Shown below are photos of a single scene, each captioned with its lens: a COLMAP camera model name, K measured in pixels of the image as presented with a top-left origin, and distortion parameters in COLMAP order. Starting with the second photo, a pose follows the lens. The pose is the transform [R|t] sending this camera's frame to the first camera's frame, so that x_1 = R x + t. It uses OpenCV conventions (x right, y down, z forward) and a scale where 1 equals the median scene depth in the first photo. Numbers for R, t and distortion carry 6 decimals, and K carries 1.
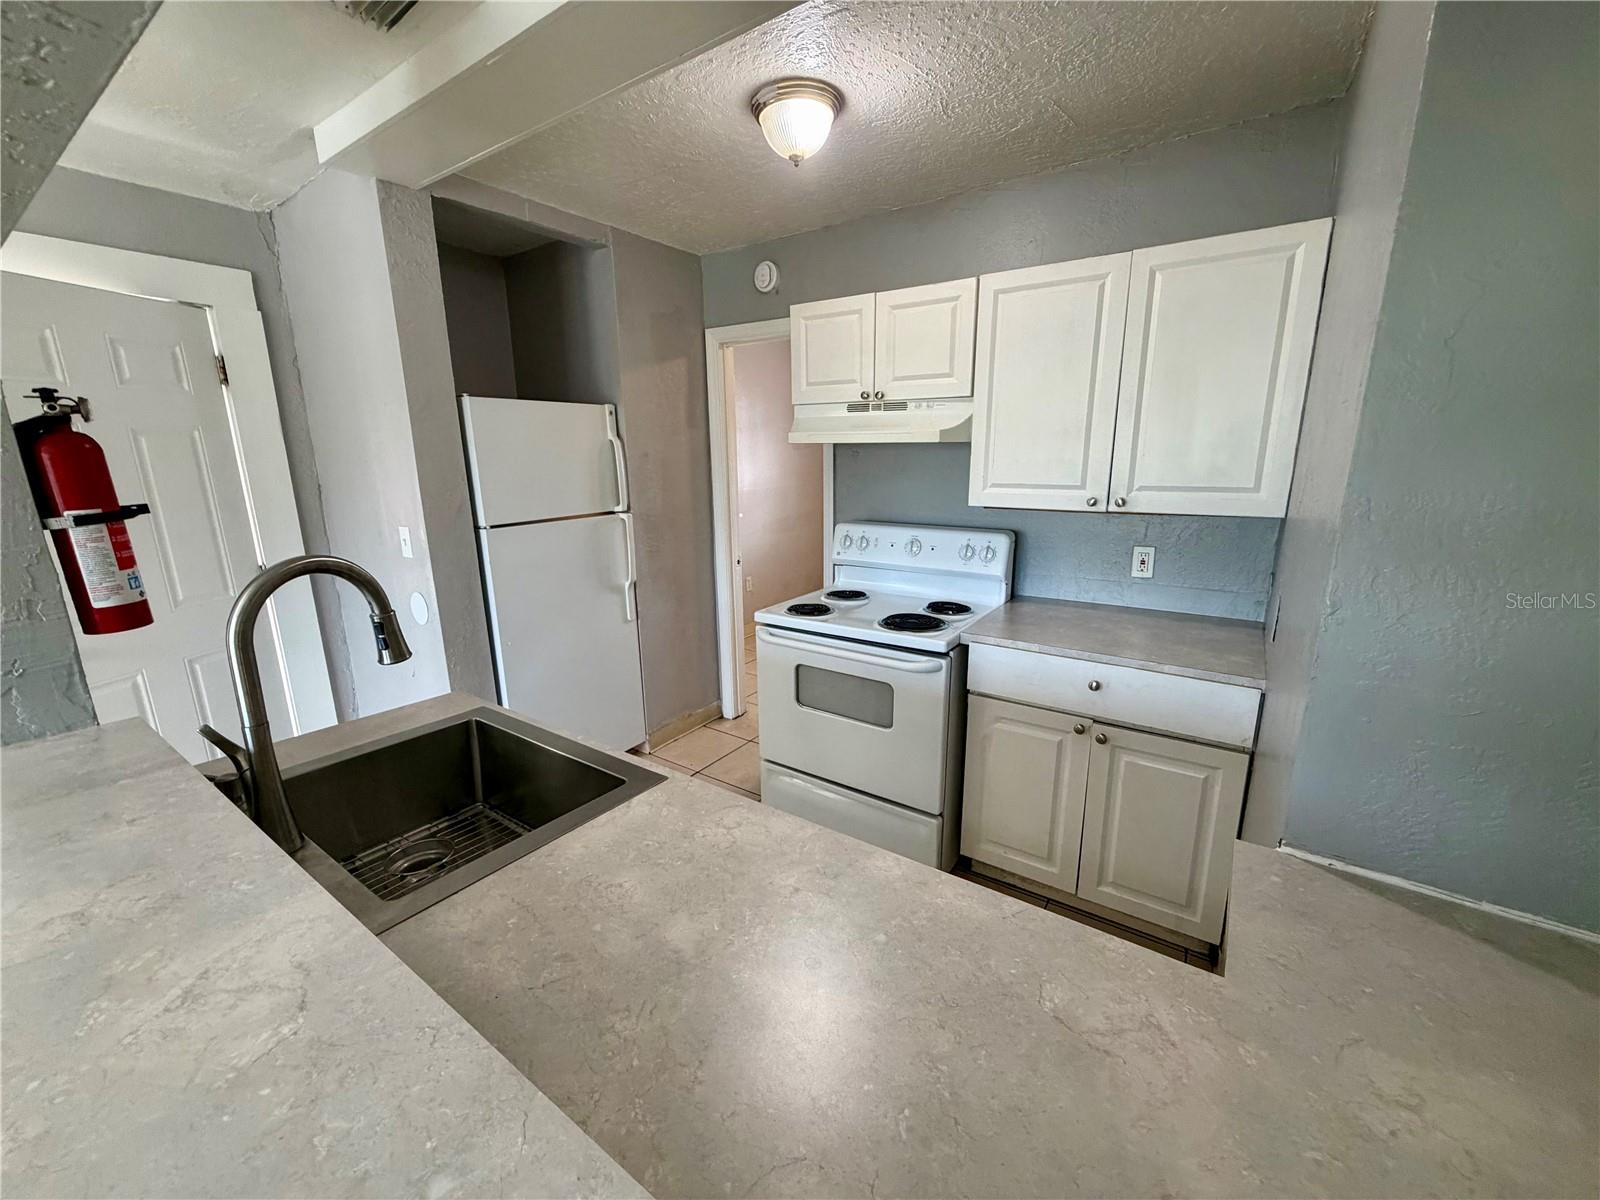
lens RADIAL K [[644.7, 0, 799.4], [0, 644.7, 604.2], [0, 0, 1]] dist [0.008361, -0.000886]
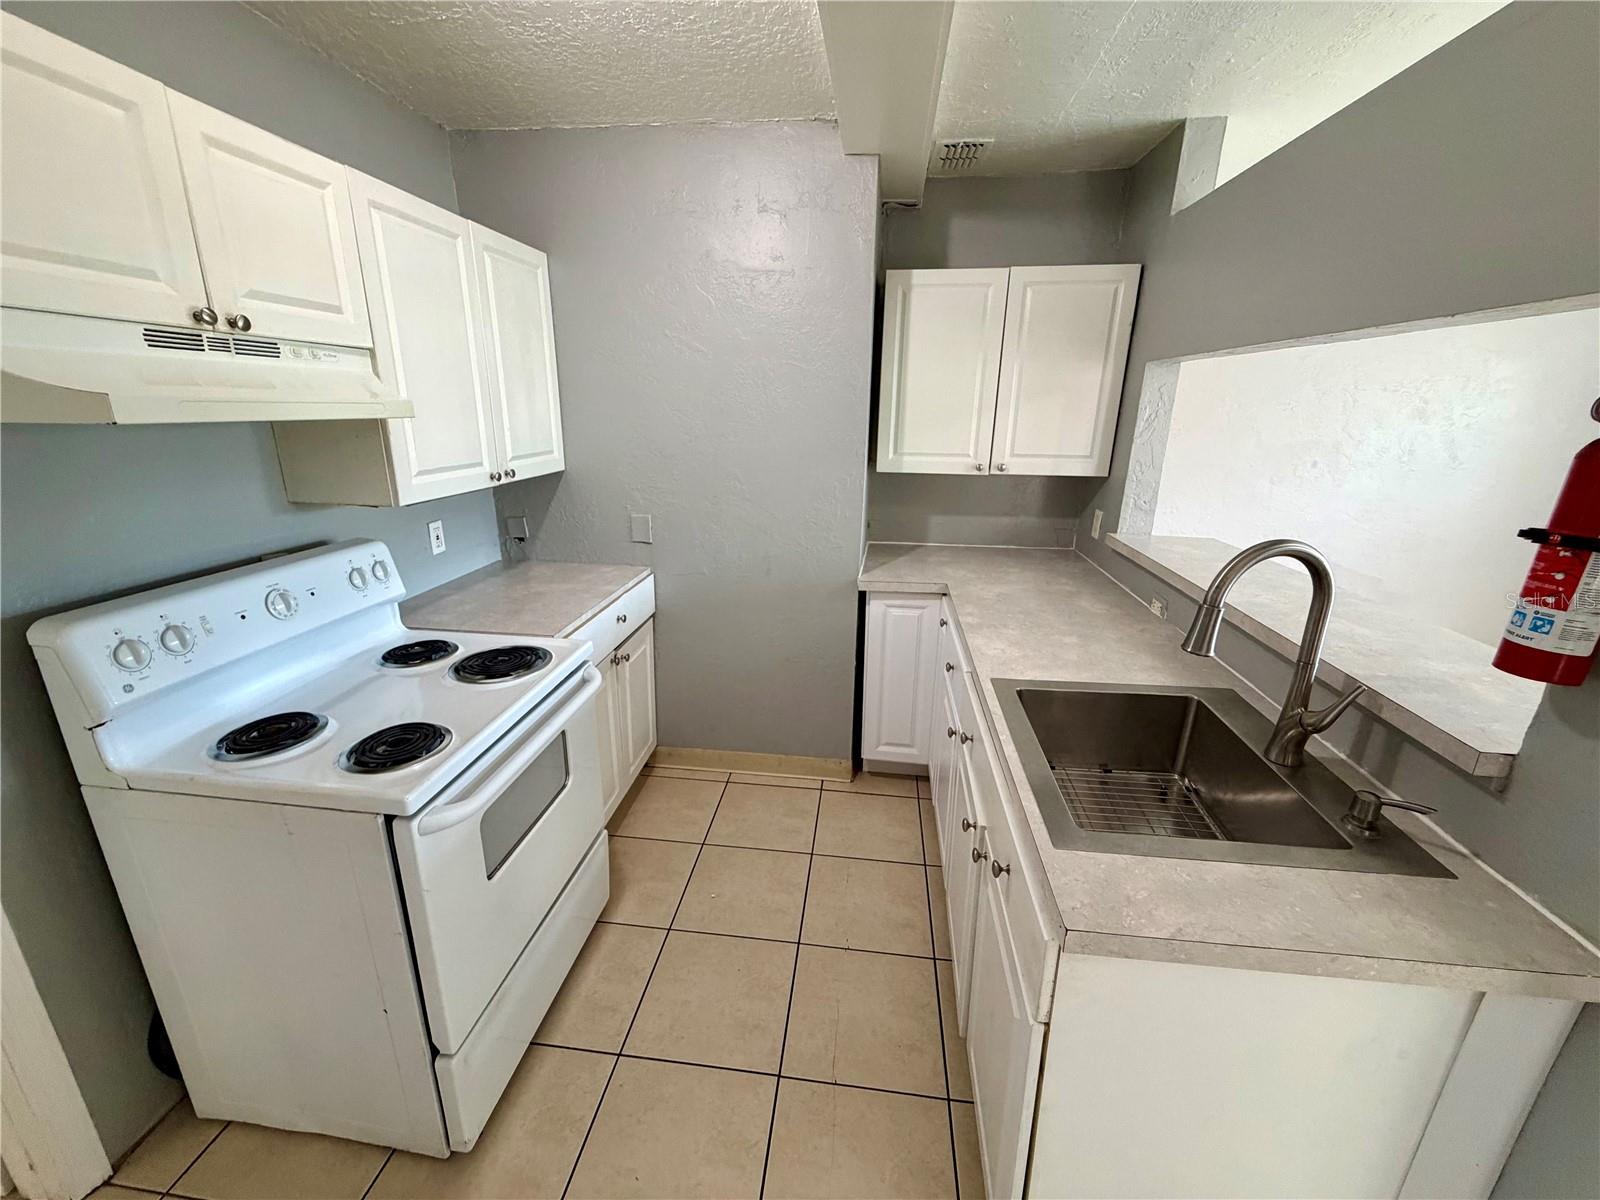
lens RADIAL K [[644.7, 0, 796.3], [0, 644.7, 595.9], [0, 0, 1]] dist [0.008361, -0.000886]
pose [[-0.469706, -0.251285, 0.846305, -0.564967], [0.199521, 0.903616, 0.379038, -0.243737], [-0.859981, 0.346892, -0.374297, 0.914616]]
